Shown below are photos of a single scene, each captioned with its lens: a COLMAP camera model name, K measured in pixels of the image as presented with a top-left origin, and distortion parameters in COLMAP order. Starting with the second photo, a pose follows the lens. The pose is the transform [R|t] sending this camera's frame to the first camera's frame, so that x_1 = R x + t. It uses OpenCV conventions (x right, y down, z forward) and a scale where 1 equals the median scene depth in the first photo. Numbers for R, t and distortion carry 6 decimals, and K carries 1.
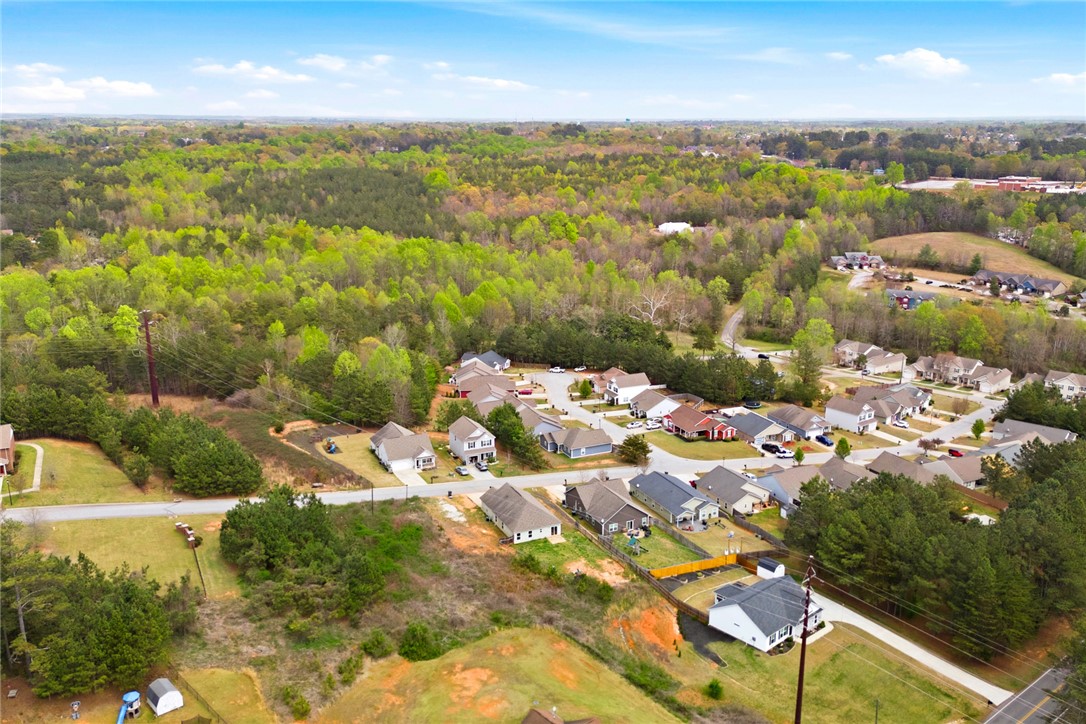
lens RADIAL K [[949.3, 0, 543.0], [0, 949.3, 359.7], [0, 0, 1]] dist [0.071960, -0.048500]
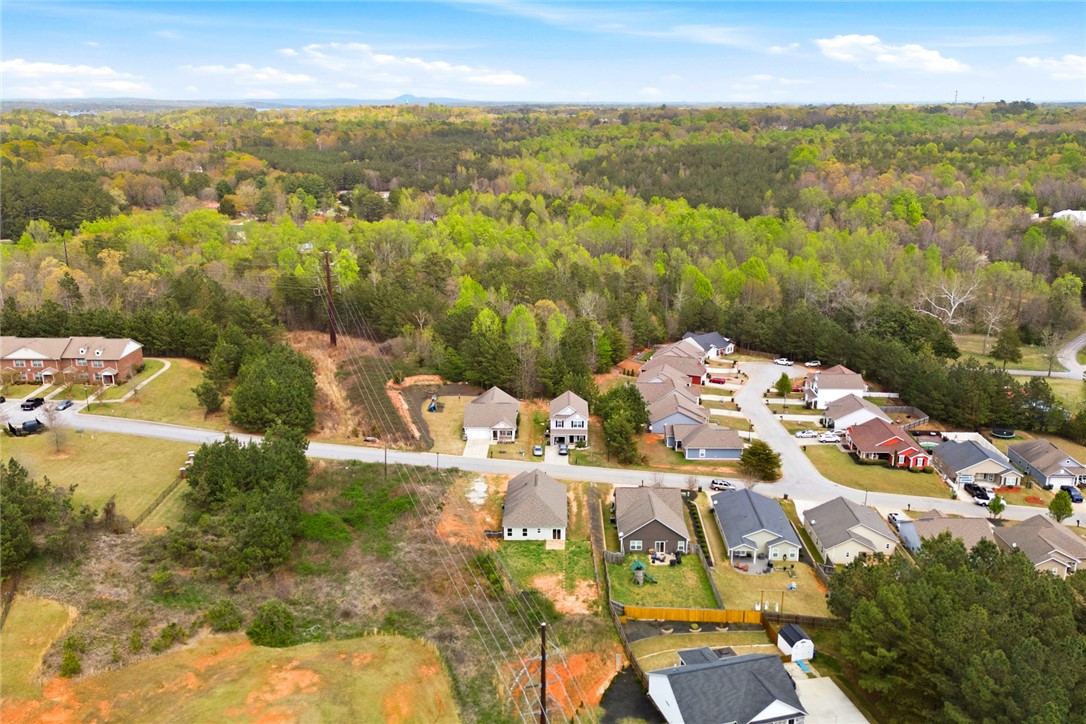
lens RADIAL K [[949.3, 0, 542.5], [0, 949.3, 362.5], [0, 0, 1]] dist [0.071960, -0.048500]
pose [[0.900477, 0.115501, -0.419287, 0.248009], [-0.108806, 0.993260, 0.039936, 0.000999], [0.421073, 0.009660, 0.906975, 0.189170]]
